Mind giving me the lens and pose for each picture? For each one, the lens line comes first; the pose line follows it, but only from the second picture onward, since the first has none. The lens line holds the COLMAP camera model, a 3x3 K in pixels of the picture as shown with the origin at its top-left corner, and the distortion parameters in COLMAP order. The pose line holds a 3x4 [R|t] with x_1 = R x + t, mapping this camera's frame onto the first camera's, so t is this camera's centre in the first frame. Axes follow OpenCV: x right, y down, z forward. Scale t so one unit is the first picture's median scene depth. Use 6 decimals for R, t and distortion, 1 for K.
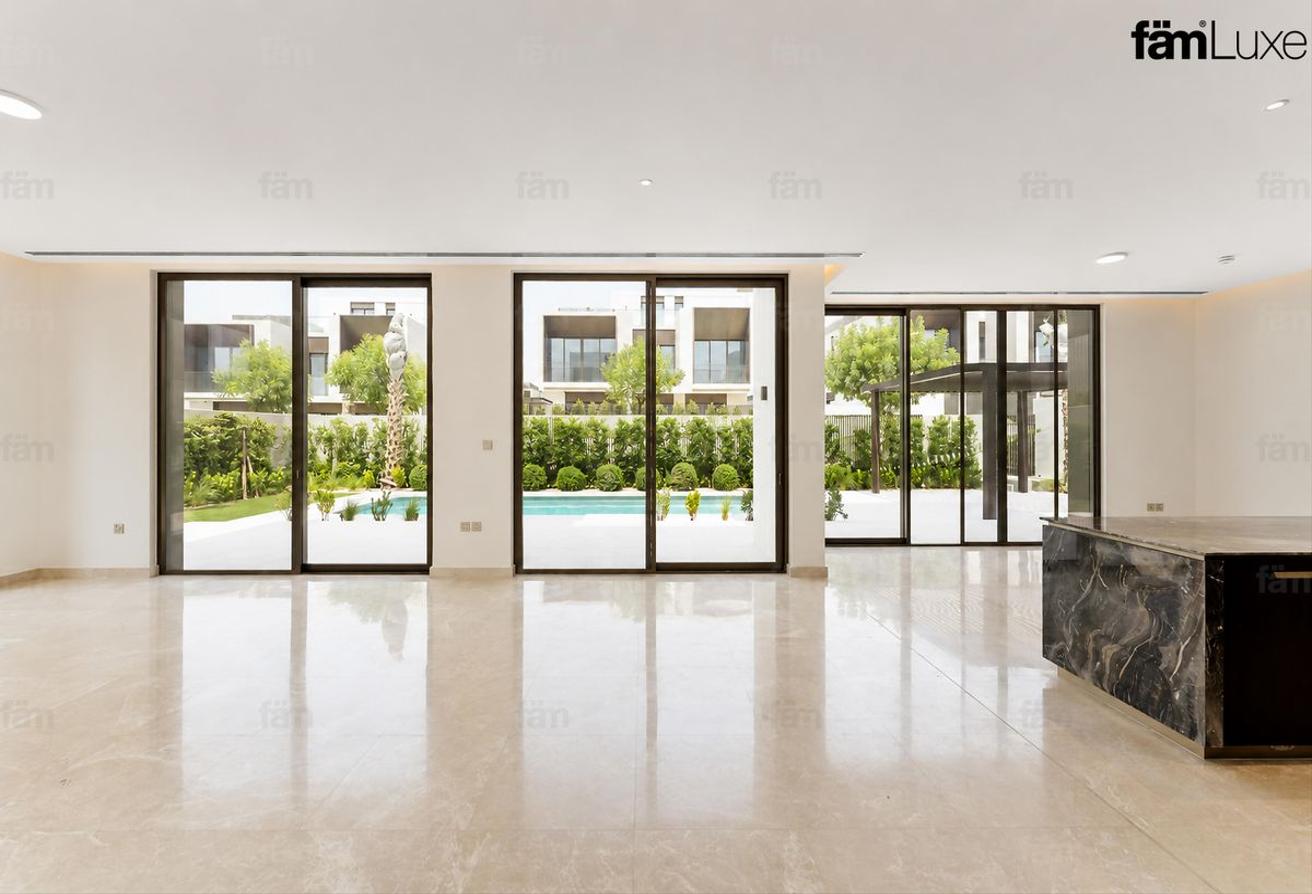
lens RADIAL K [[539.5, 0, 641.8], [0, 539.5, 428.4], [0, 0, 1]] dist [0.001359, 0.000325]
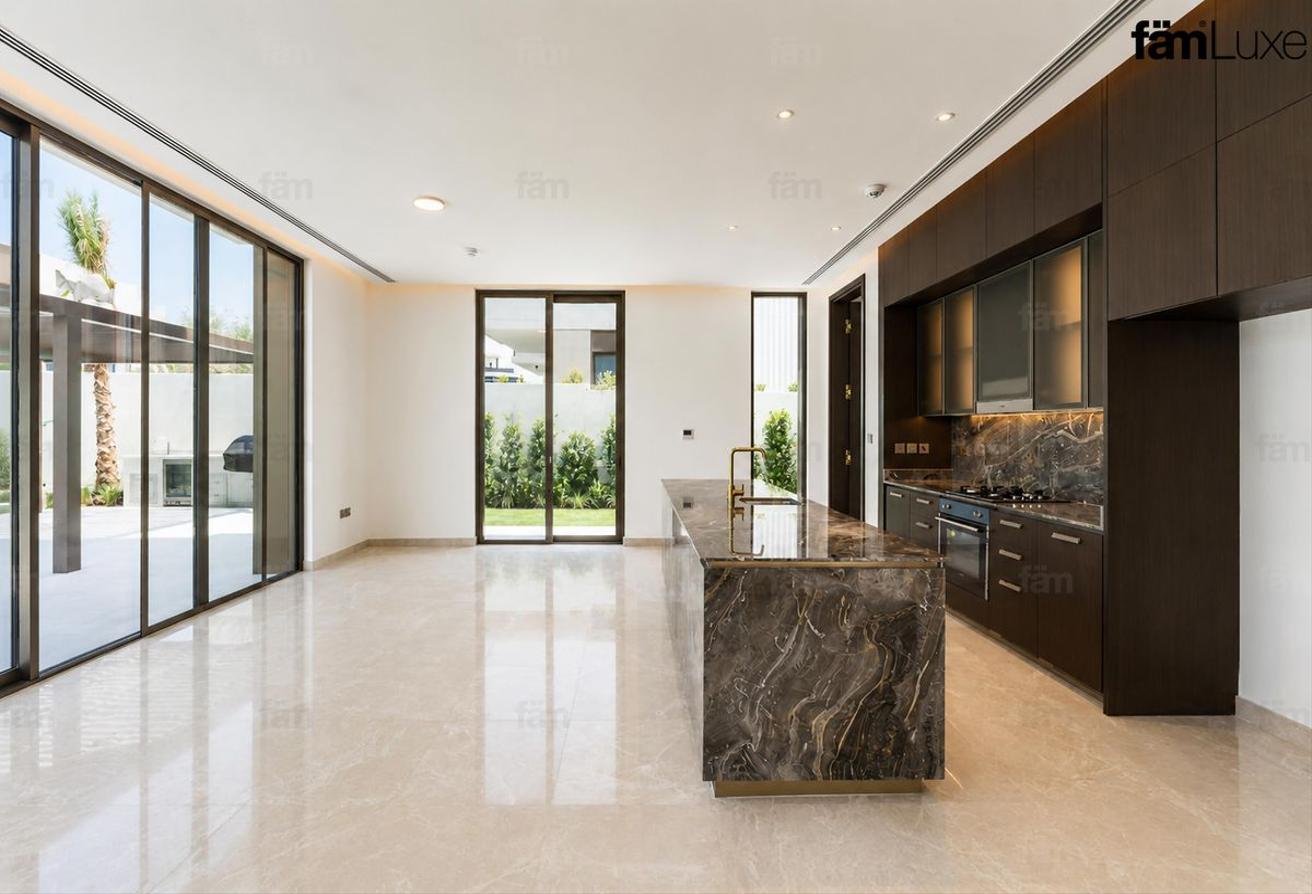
lens RADIAL K [[539.5, 0, 641.8], [0, 539.5, 428.4], [0, 0, 1]] dist [0.001359, 0.000325]
pose [[-0.004399, -0.000184, 0.999990, 0.133504], [-0.007225, 0.999974, 0.000153, 0.021297], [-0.999964, -0.007224, -0.004400, 1.131019]]
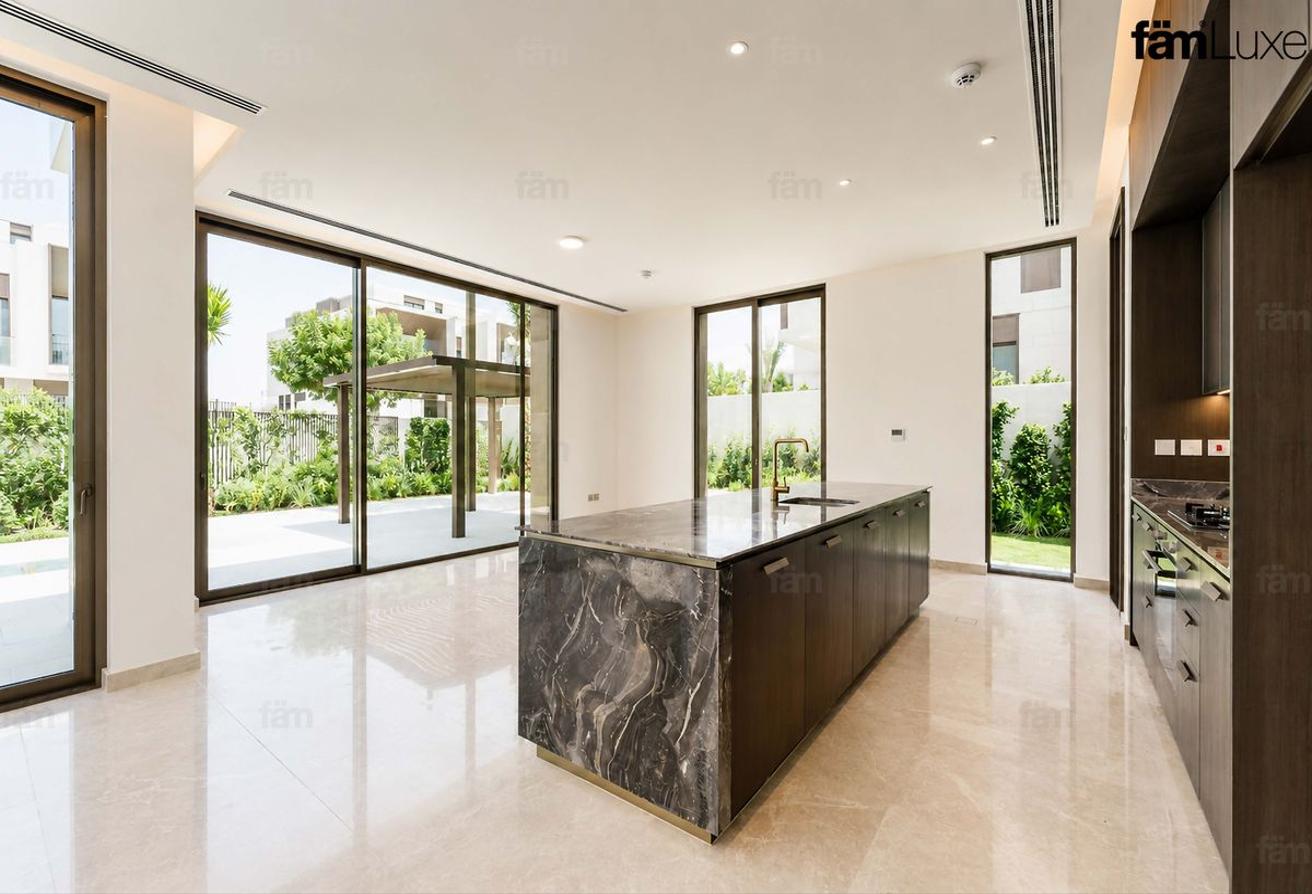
lens RADIAL K [[525.3, 0, 656.0], [0, 525.3, 447.0], [0, 0, 1]] dist [0.002084, 0.000097]
pose [[0.612633, -0.008064, 0.790326, 0.353462], [0.000649, 0.999953, 0.009700, 0.064655], [-0.790367, -0.005429, 0.612610, 0.495425]]
